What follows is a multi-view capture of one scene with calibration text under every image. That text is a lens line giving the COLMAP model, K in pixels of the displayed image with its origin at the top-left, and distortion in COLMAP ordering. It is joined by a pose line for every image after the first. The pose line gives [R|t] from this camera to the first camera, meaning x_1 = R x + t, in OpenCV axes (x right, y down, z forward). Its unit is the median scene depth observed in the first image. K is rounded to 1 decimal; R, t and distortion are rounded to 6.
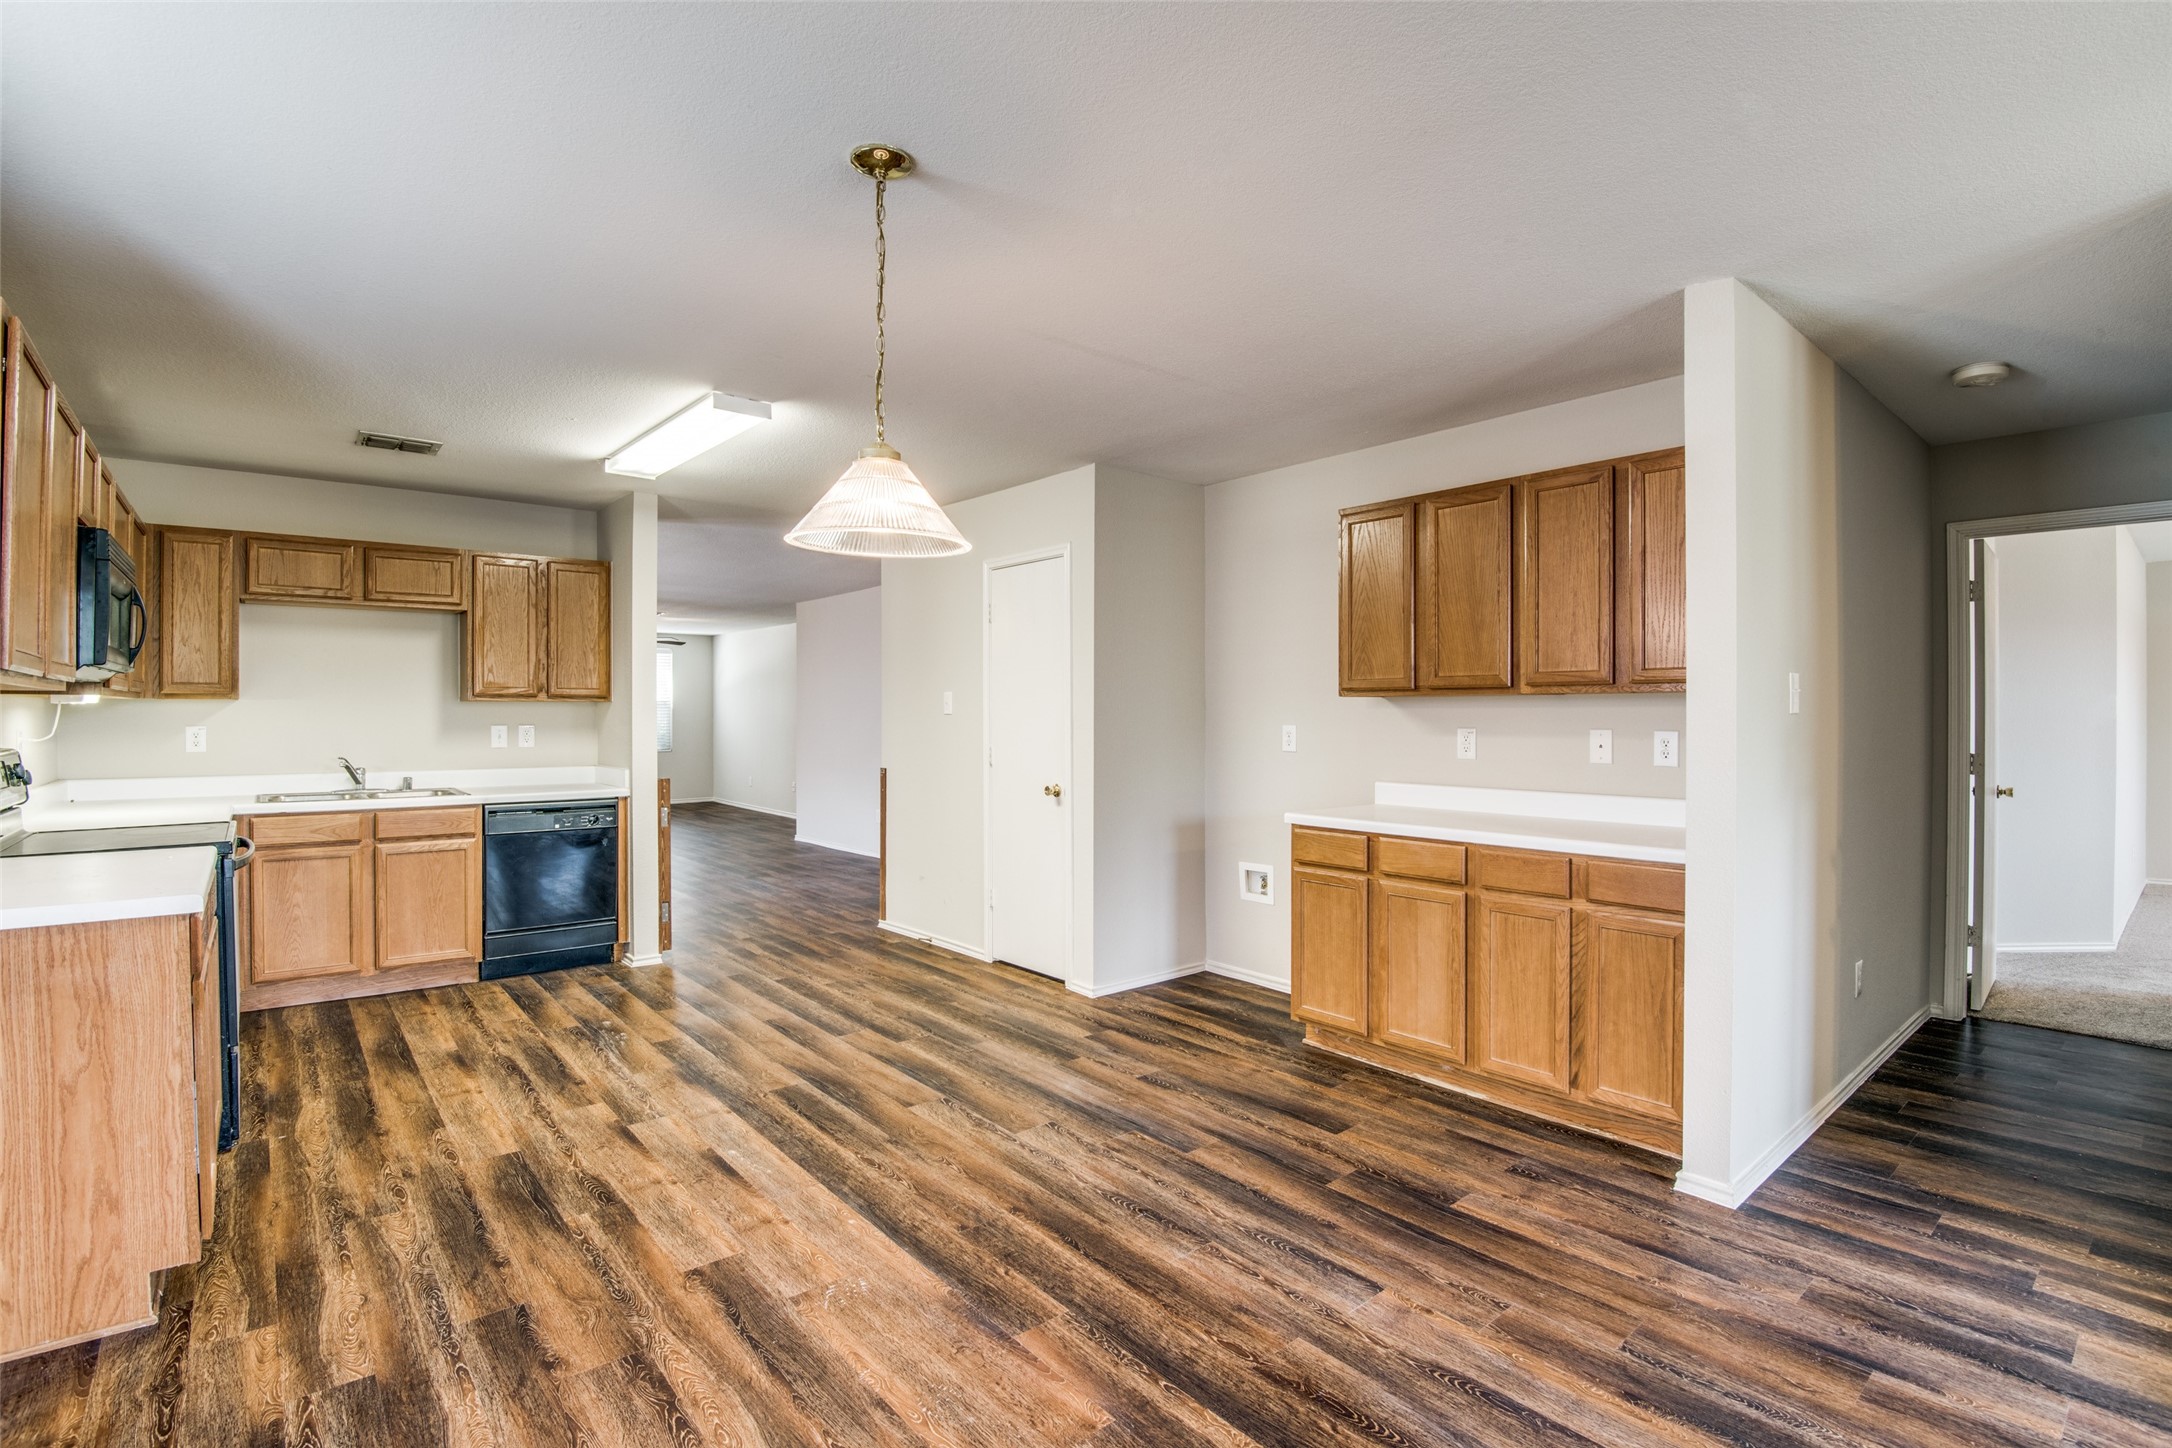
lens RADIAL K [[1030.4, 0, 1092.2], [0, 1030.4, 719.8], [0, 0, 1]] dist [-0.012899, -0.006674]
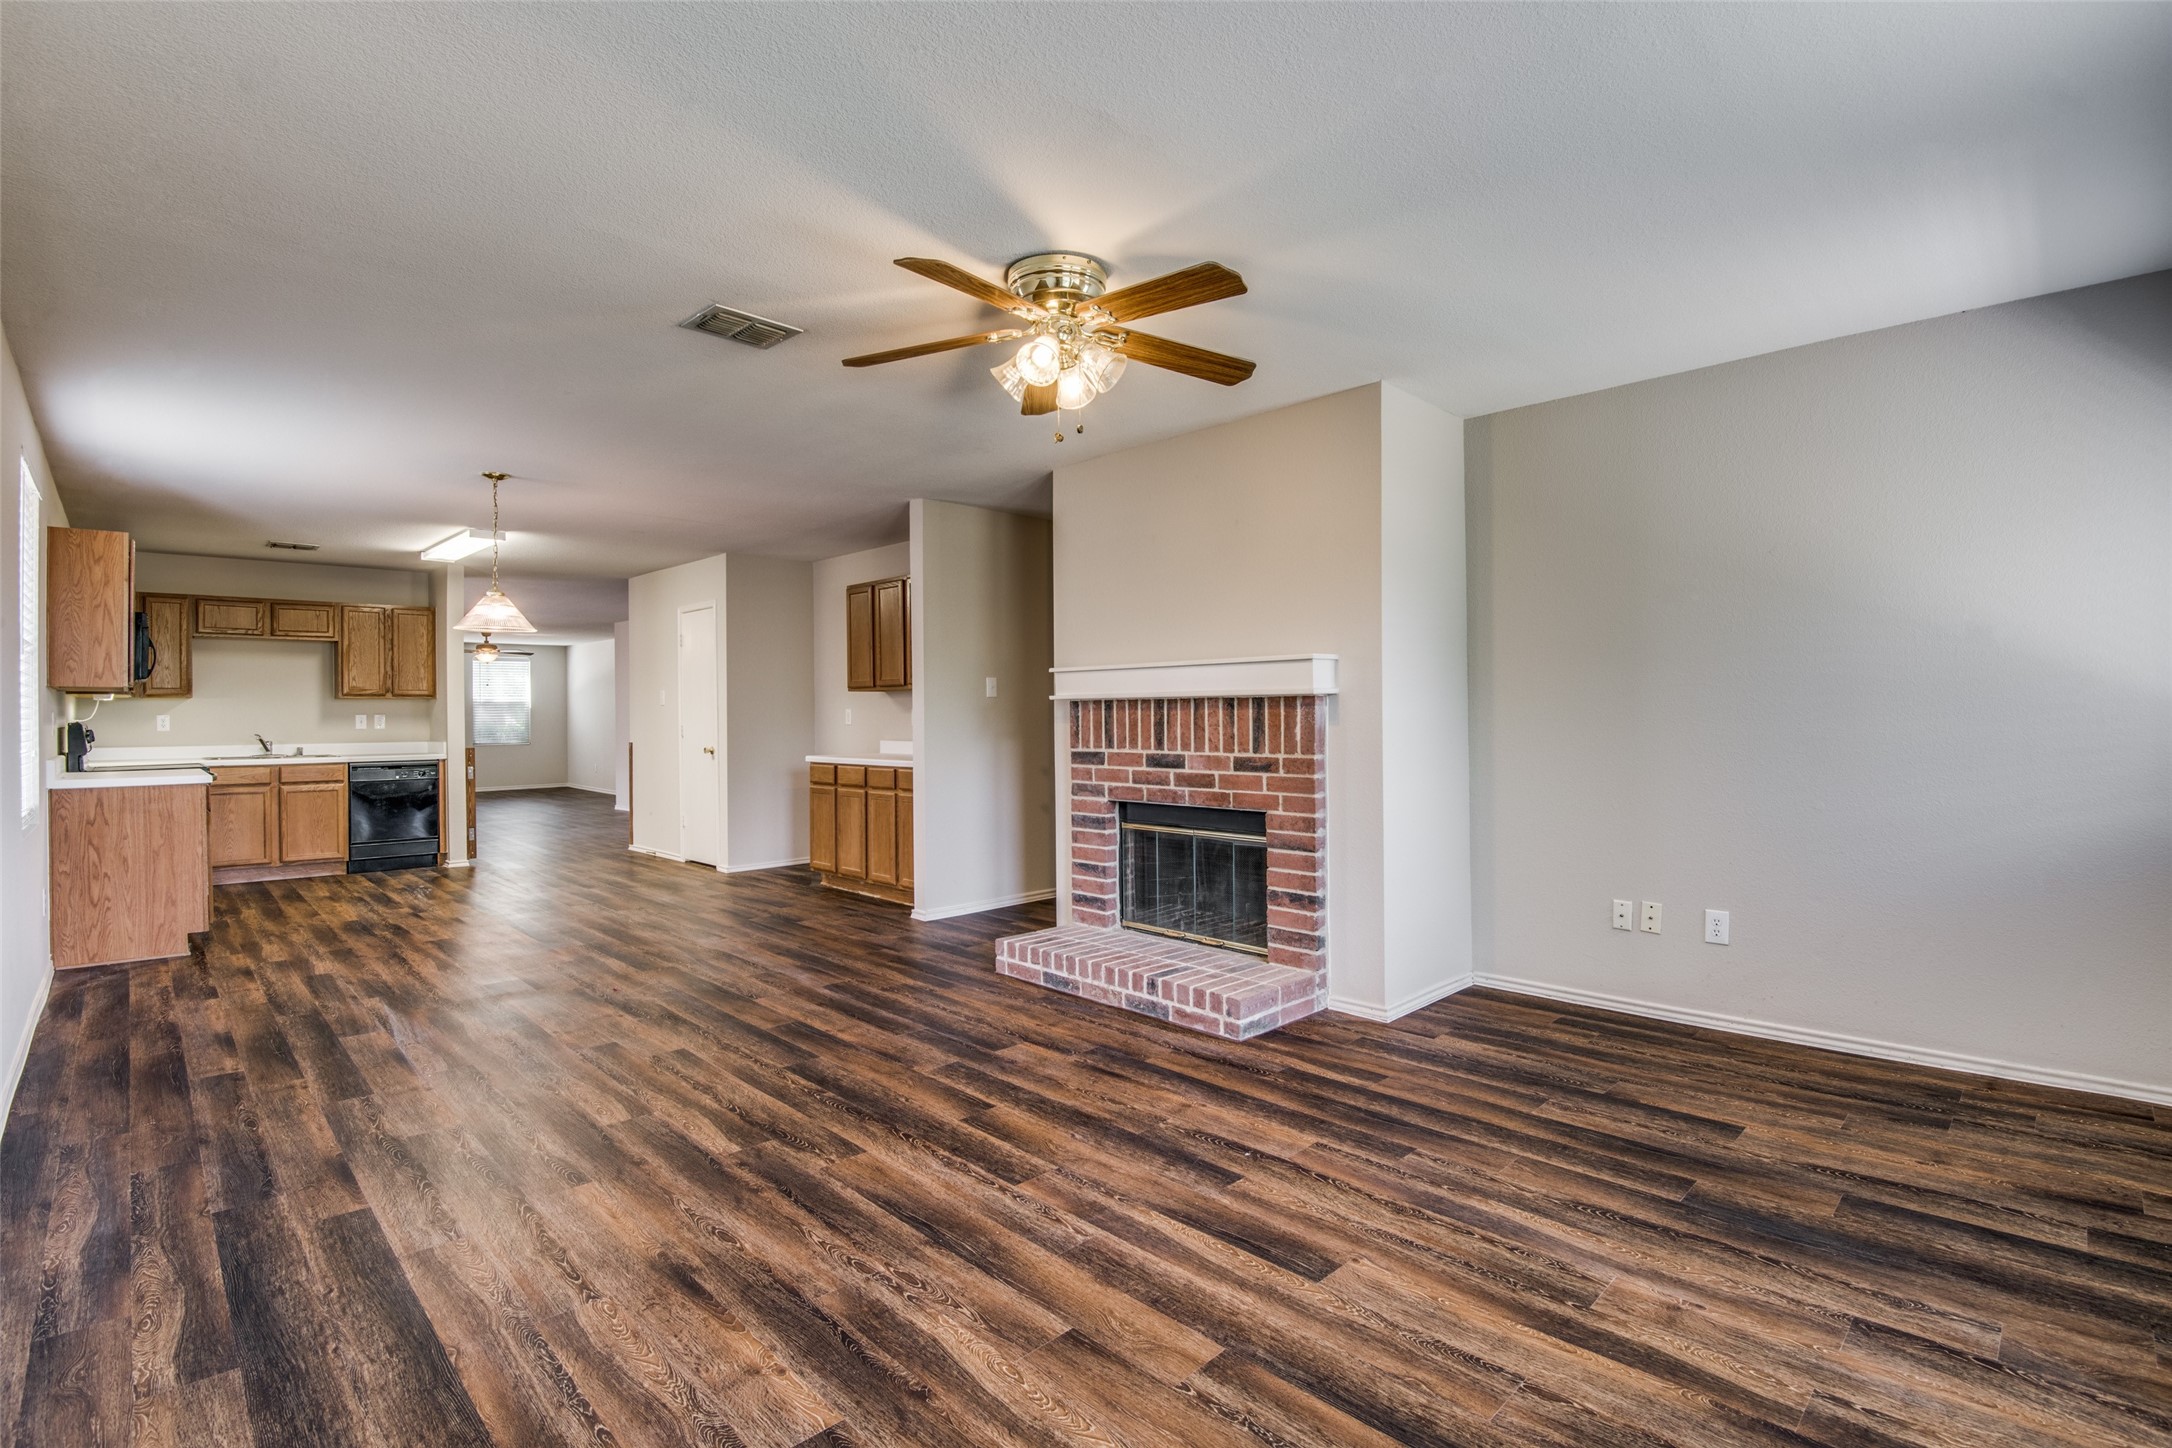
lens RADIAL K [[1030.4, 0, 1079.0], [0, 1030.4, 715.0], [0, 0, 1]] dist [-0.012899, -0.006674]
pose [[0.997942, -0.008603, 0.063550, 0.552948], [0.008983, 0.999943, -0.005696, 0.033639], [-0.063497, 0.006255, 0.997962, -0.831374]]
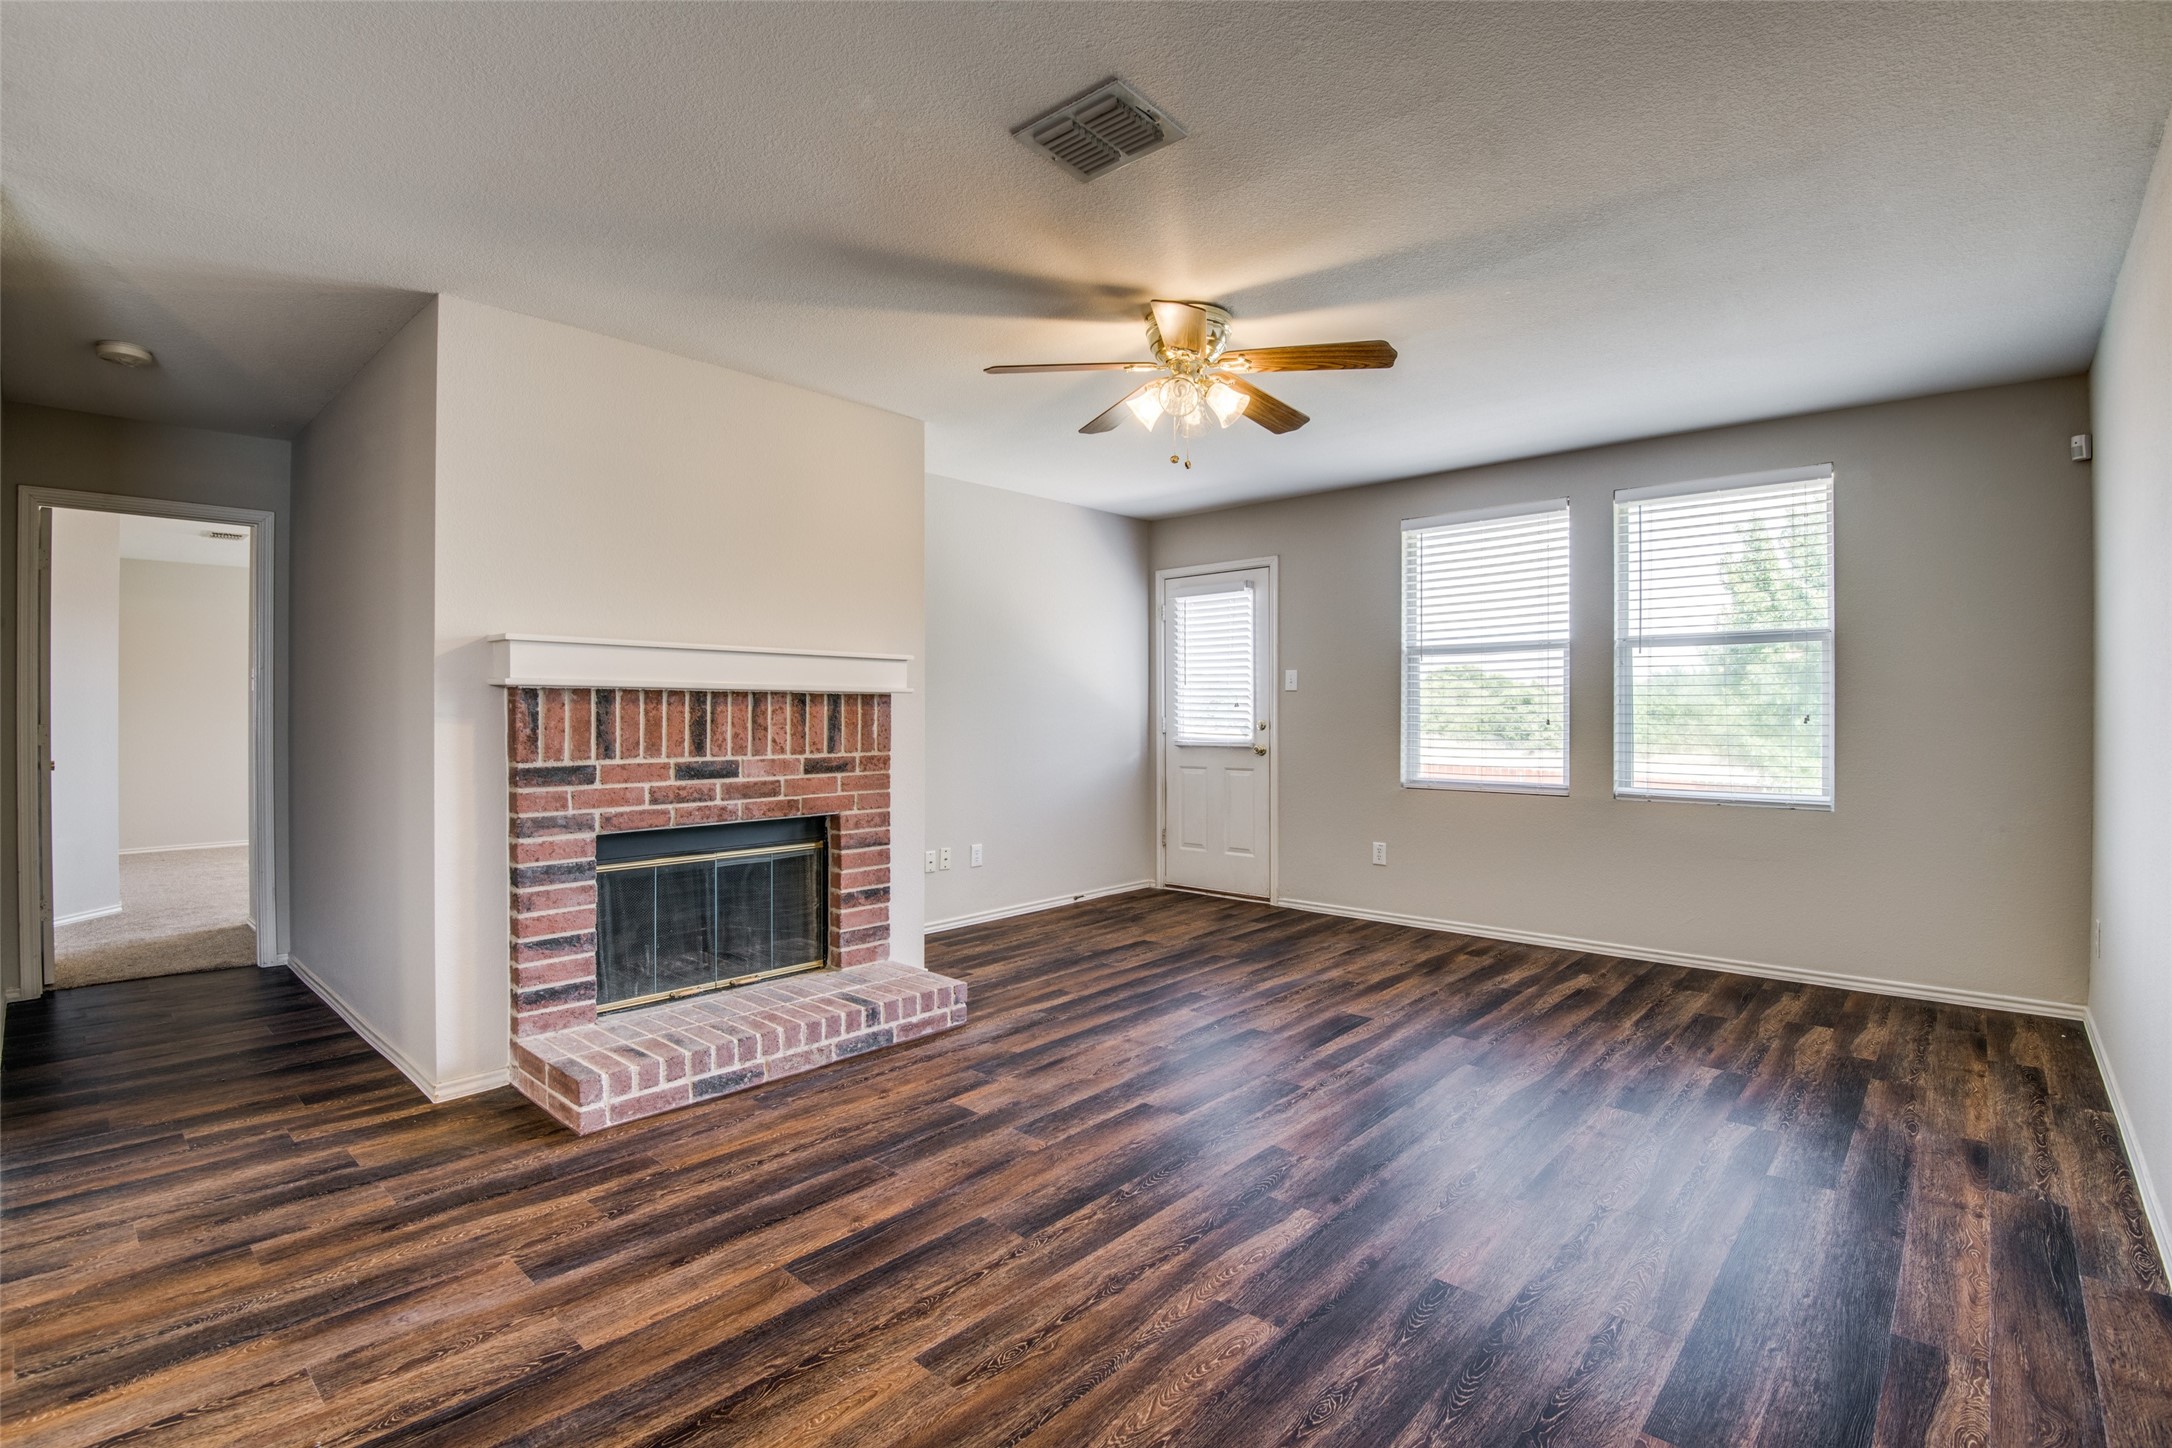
lens RADIAL K [[967.3, 0, 1155.3], [0, 967.3, 703.2], [0, 0, 1]] dist [-0.019744, -0.002919]
pose [[-0.162008, 0.010201, 0.986737, -0.207442], [0.006818, 0.999934, -0.009218, 0.030687], [-0.986766, 0.005234, -0.162067, 0.088475]]
